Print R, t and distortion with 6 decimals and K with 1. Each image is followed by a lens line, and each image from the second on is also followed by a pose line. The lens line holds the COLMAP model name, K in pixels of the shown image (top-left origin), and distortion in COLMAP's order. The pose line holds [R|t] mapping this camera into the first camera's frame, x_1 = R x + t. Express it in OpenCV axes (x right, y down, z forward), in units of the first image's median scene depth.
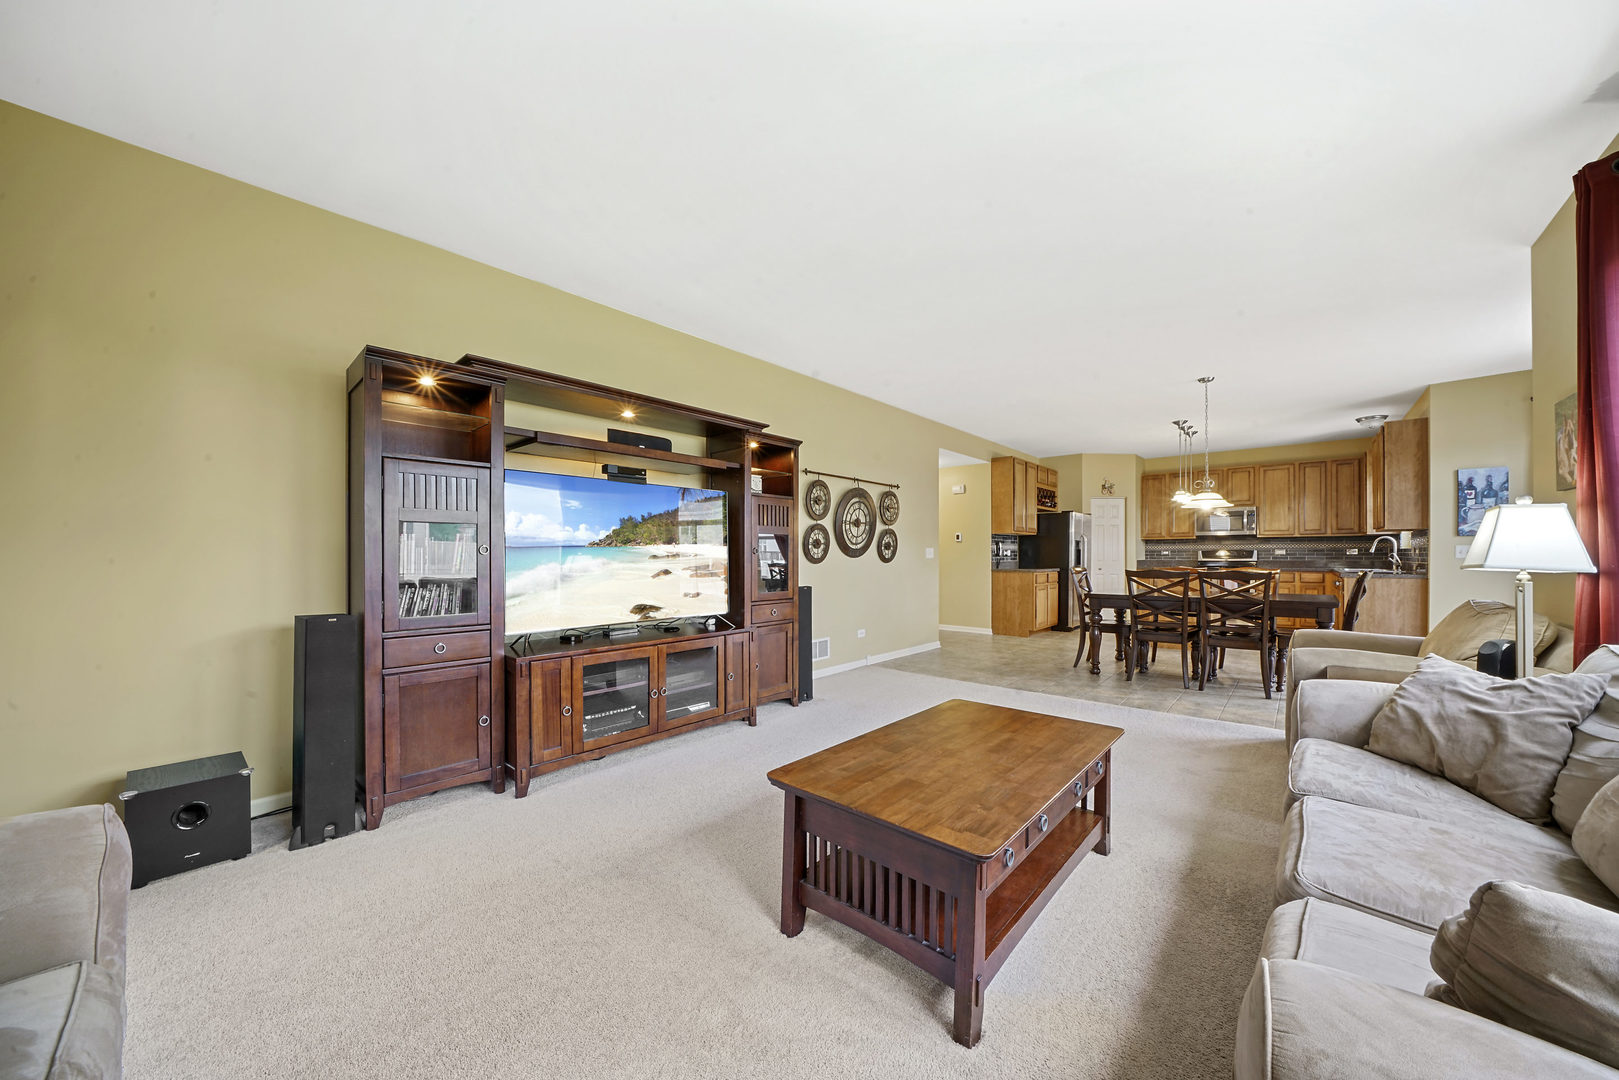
lens RADIAL K [[567.5, 0, 804.1], [0, 567.5, 558.9], [0, 0, 1]] dist [-0.015858, -0.000121]
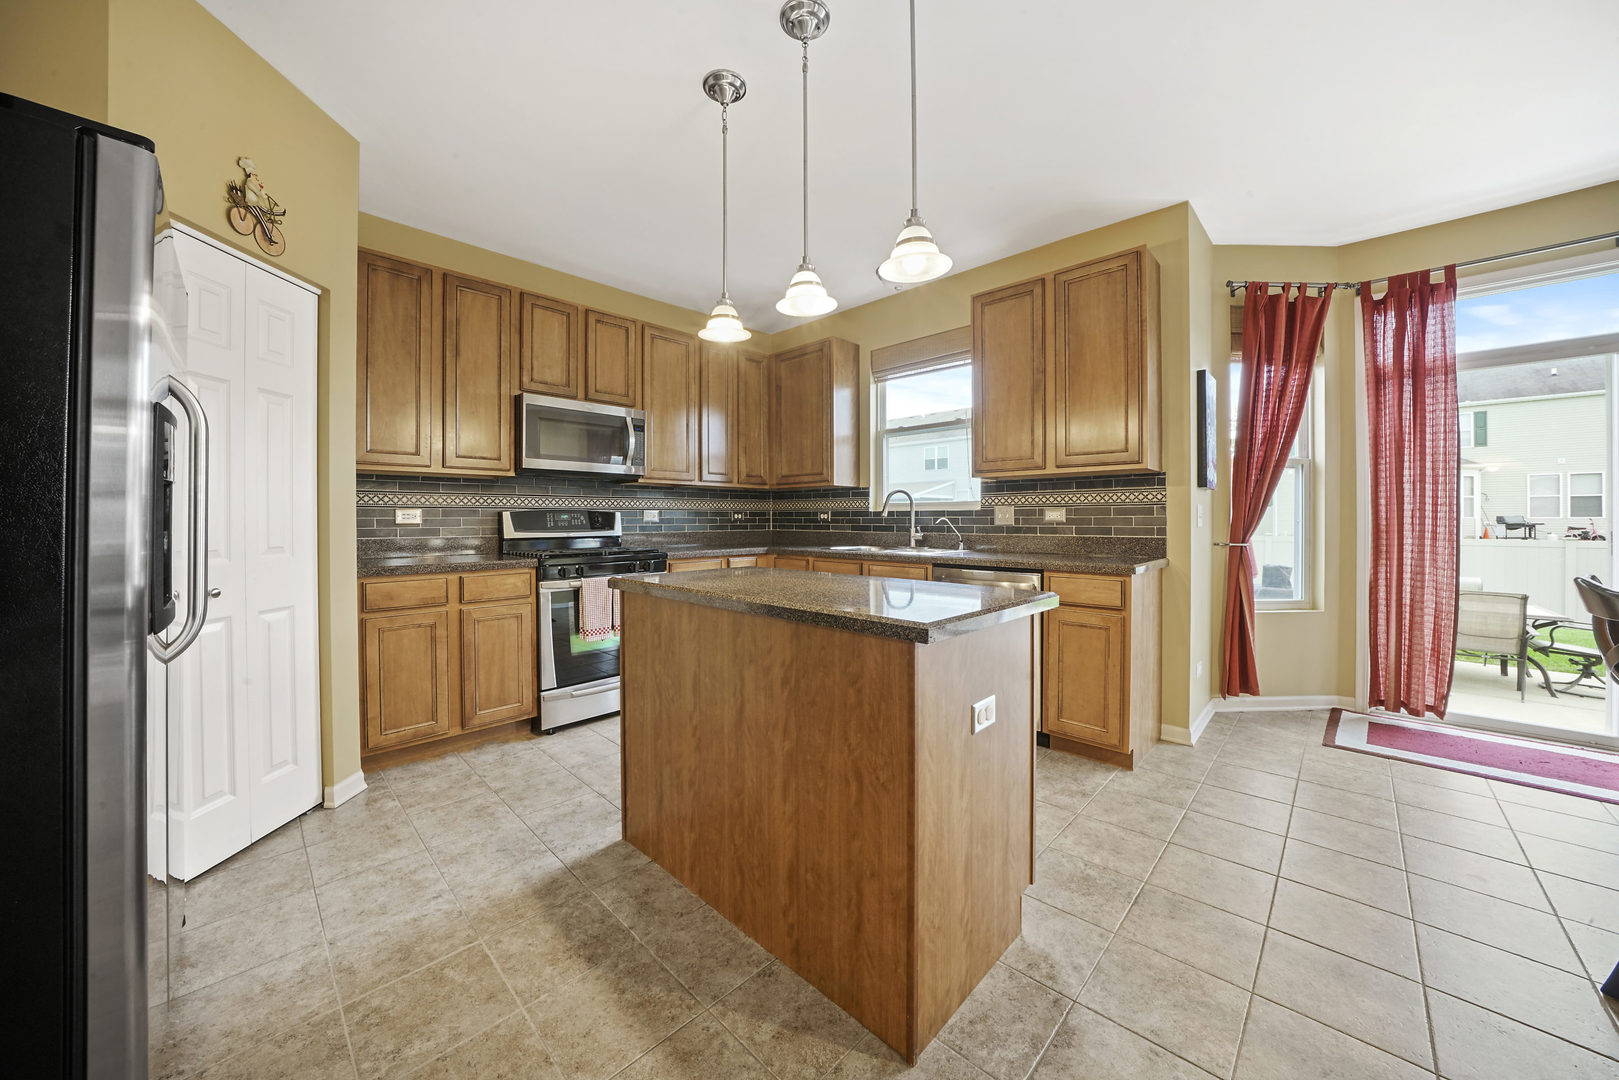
lens RADIAL K [[567.5, 0, 816.5], [0, 567.5, 515.7], [0, 0, 1]] dist [-0.015858, -0.000121]
pose [[0.039734, 0.008259, 0.999176, 0.381570], [0.009037, 0.999922, -0.008624, -0.007564], [-0.999169, 0.009373, 0.039657, 0.882736]]
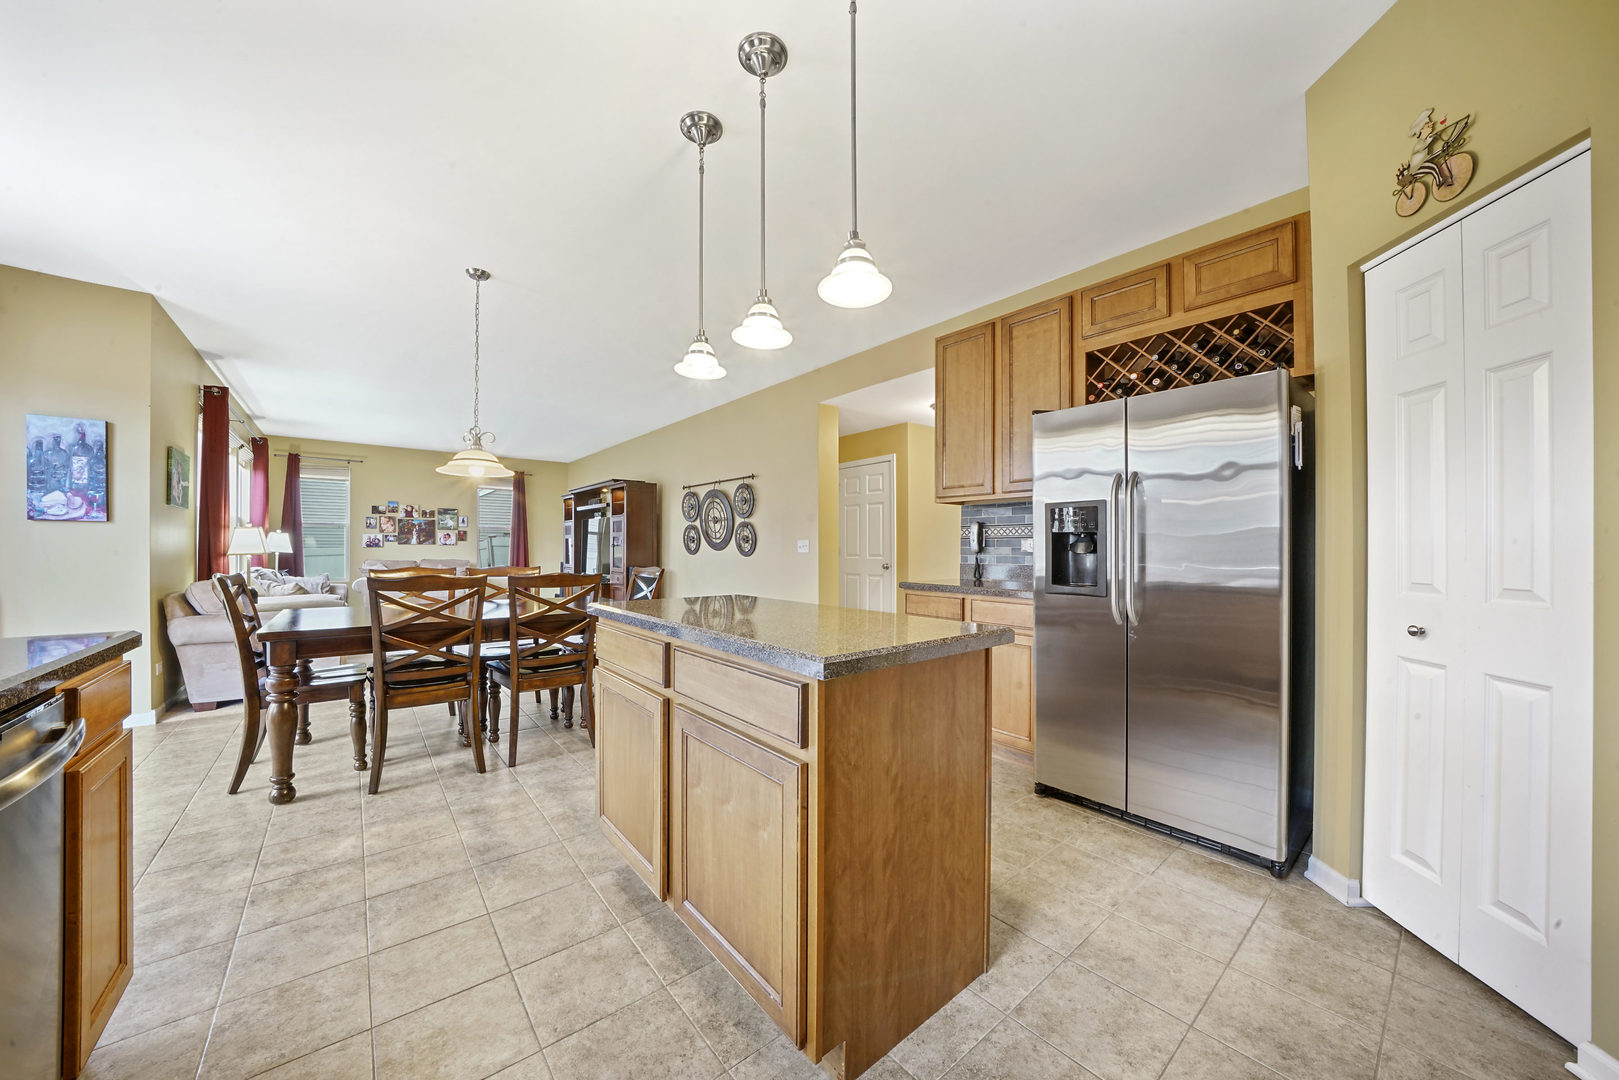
lens RADIAL K [[567.5, 0, 803.6], [0, 567.5, 544.9], [0, 0, 1]] dist [-0.015858, -0.000121]
pose [[-0.159168, -0.004469, -0.987241, 0.831231], [-0.009654, 0.999949, -0.002970, -0.008748], [0.987204, 0.009058, -0.159203, 0.948314]]
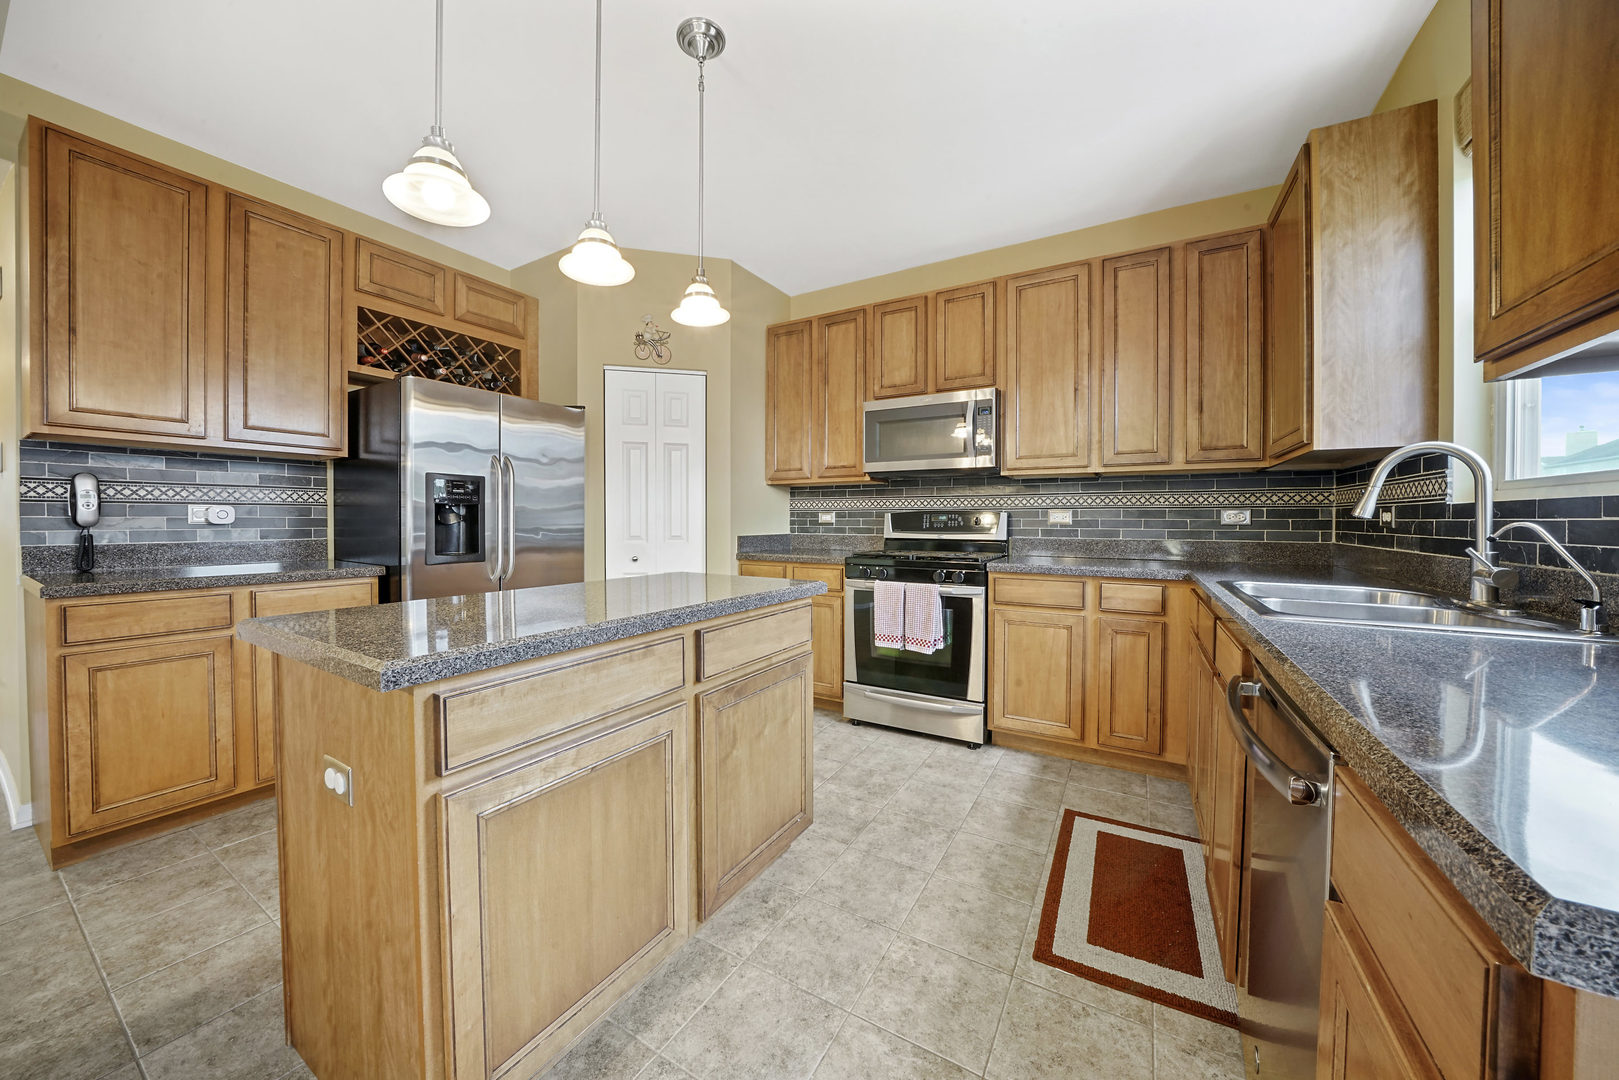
lens RADIAL K [[567.5, 0, 796.9], [0, 567.5, 529.7], [0, 0, 1]] dist [-0.015858, -0.000121]
pose [[0.984358, 0.002154, 0.176166, 0.641365], [-0.004188, 0.999929, 0.011173, -0.007691], [-0.176129, -0.011736, 0.984297, 0.694076]]
